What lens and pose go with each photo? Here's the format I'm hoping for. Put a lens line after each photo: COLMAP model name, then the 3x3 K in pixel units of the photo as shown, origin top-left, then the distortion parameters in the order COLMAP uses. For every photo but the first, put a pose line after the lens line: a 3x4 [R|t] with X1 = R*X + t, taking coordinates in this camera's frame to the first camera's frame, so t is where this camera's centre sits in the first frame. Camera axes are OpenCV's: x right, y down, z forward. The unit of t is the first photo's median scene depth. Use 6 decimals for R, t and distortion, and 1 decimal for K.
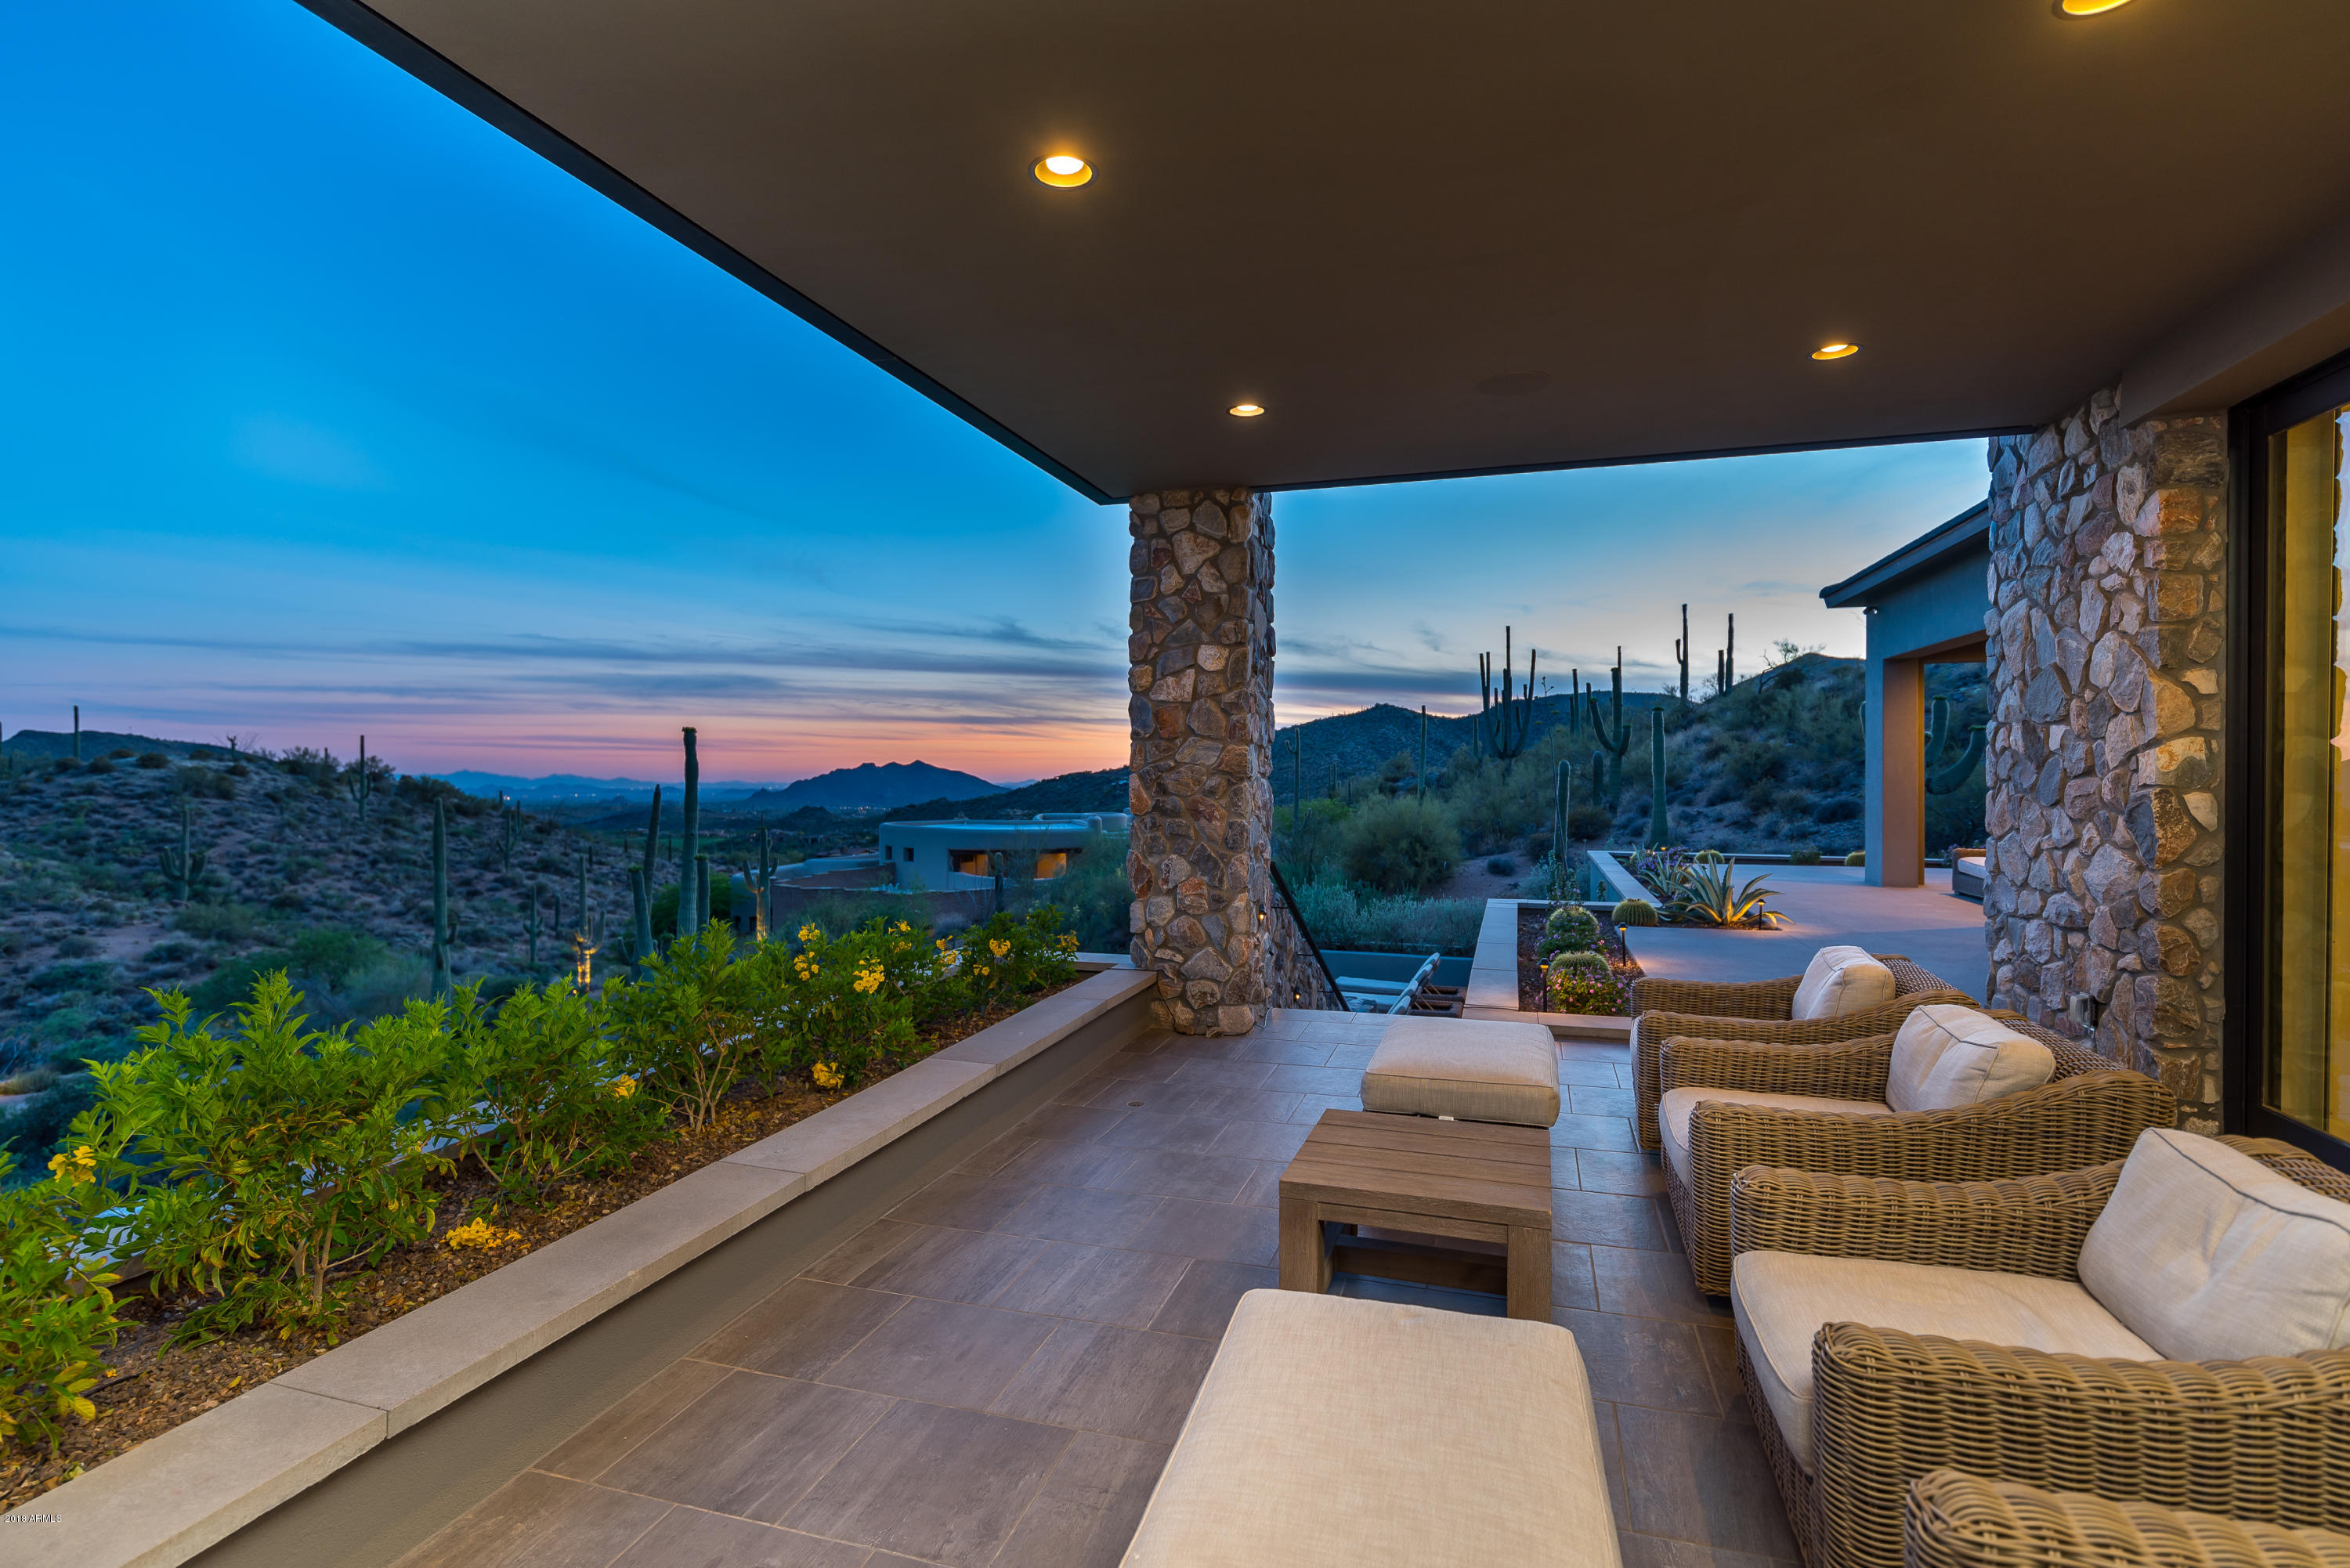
lens RADIAL K [[1134.3, 0, 1180.3], [0, 1134.3, 777.7], [0, 0, 1]] dist [0.000180, 0.000314]
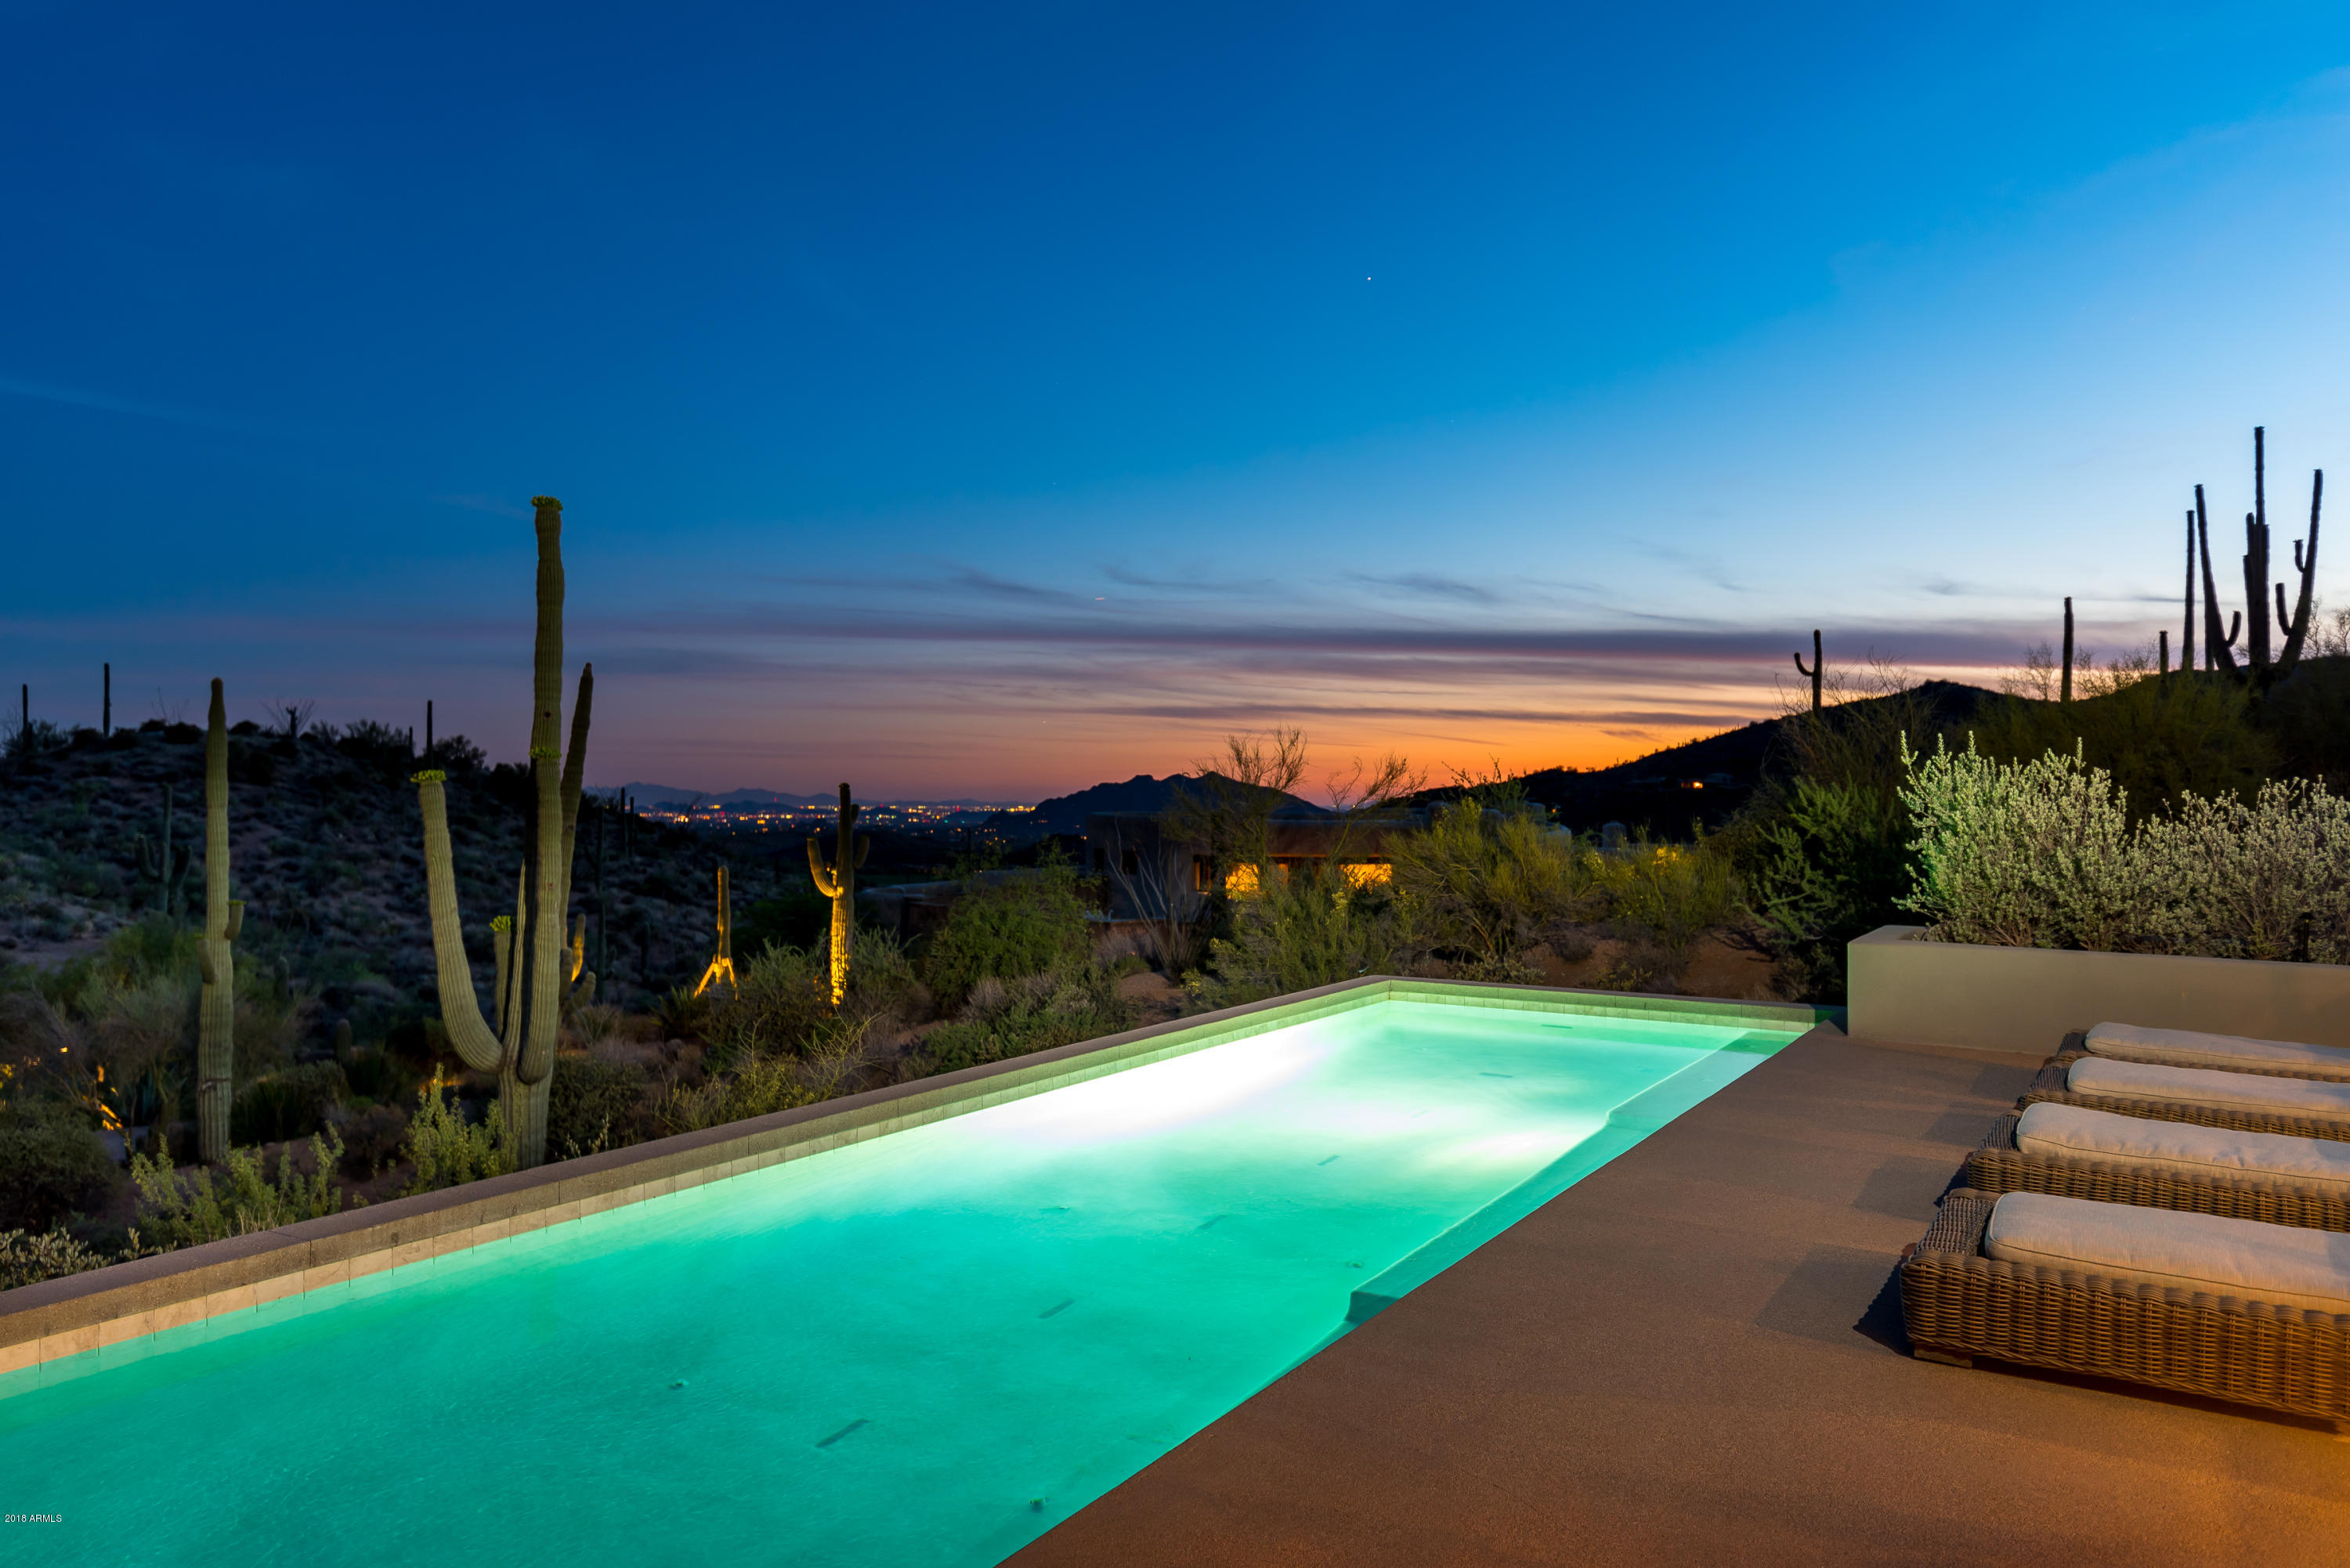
lens RADIAL K [[1635.0, 0, 1171.0], [0, 1635.0, 782.6], [0, 0, 1]] dist [0.004400, 0.005582]
pose [[0.966678, 0.004406, -0.255956, 0.004294], [-0.008189, 0.999872, -0.013717, 0.029335], [0.255863, 0.015355, 0.966591, 0.129562]]
